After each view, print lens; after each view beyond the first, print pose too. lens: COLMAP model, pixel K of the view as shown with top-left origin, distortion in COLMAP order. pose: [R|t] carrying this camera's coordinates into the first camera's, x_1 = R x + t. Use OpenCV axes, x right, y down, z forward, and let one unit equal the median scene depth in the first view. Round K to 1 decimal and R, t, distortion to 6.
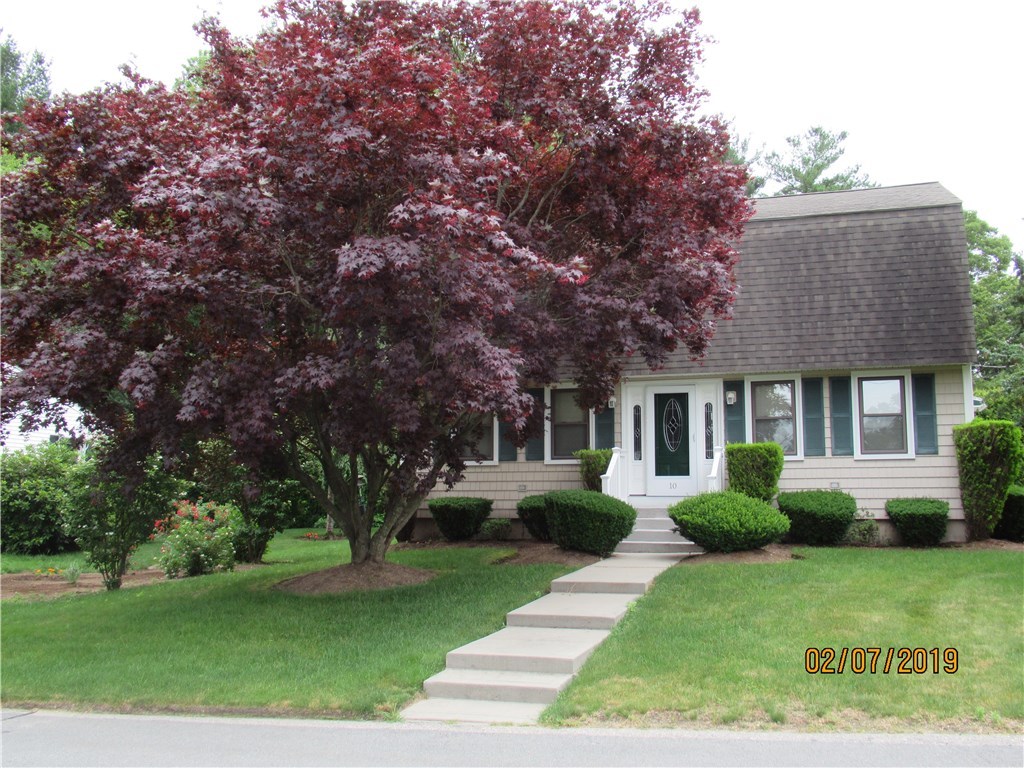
lens RADIAL K [[1019.5, 0, 513.3], [0, 1019.5, 378.9], [0, 0, 1]] dist [0.045564, 0.000000]
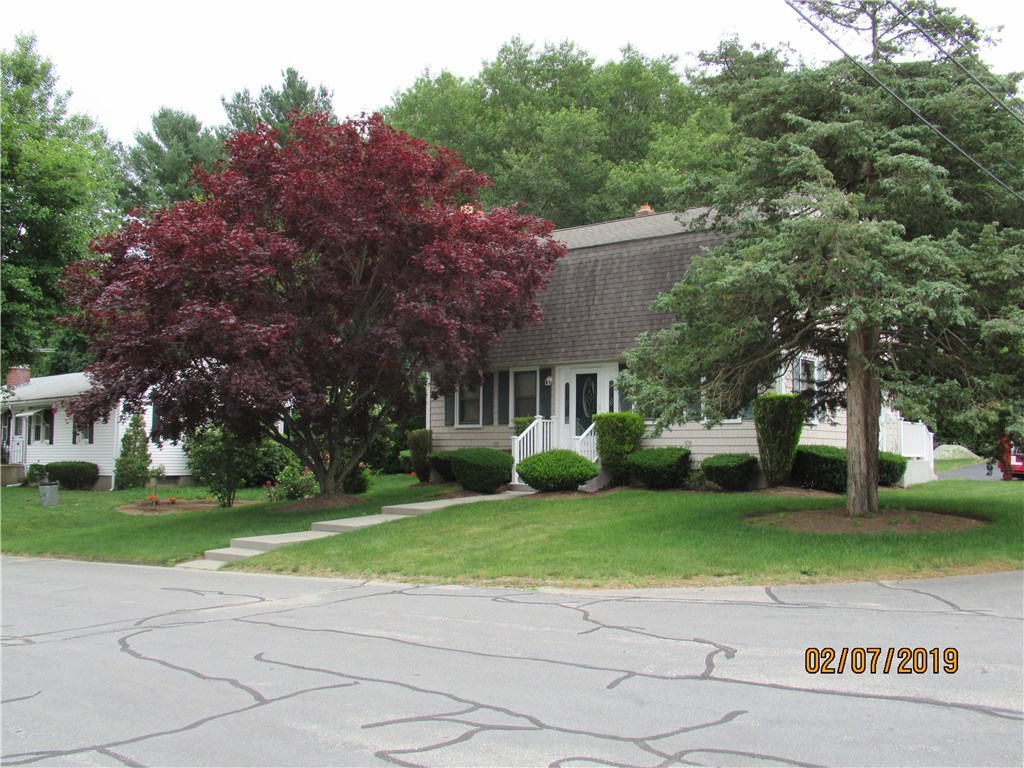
lens RADIAL K [[1019.5, 0, 511.1], [0, 1019.5, 387.4], [0, 0, 1]] dist [0.045564, 0.000000]
pose [[0.935703, -0.018185, -0.352320, 0.540690], [0.039708, 0.997753, 0.053958, -0.044489], [0.350548, -0.064479, 0.934323, -0.276886]]
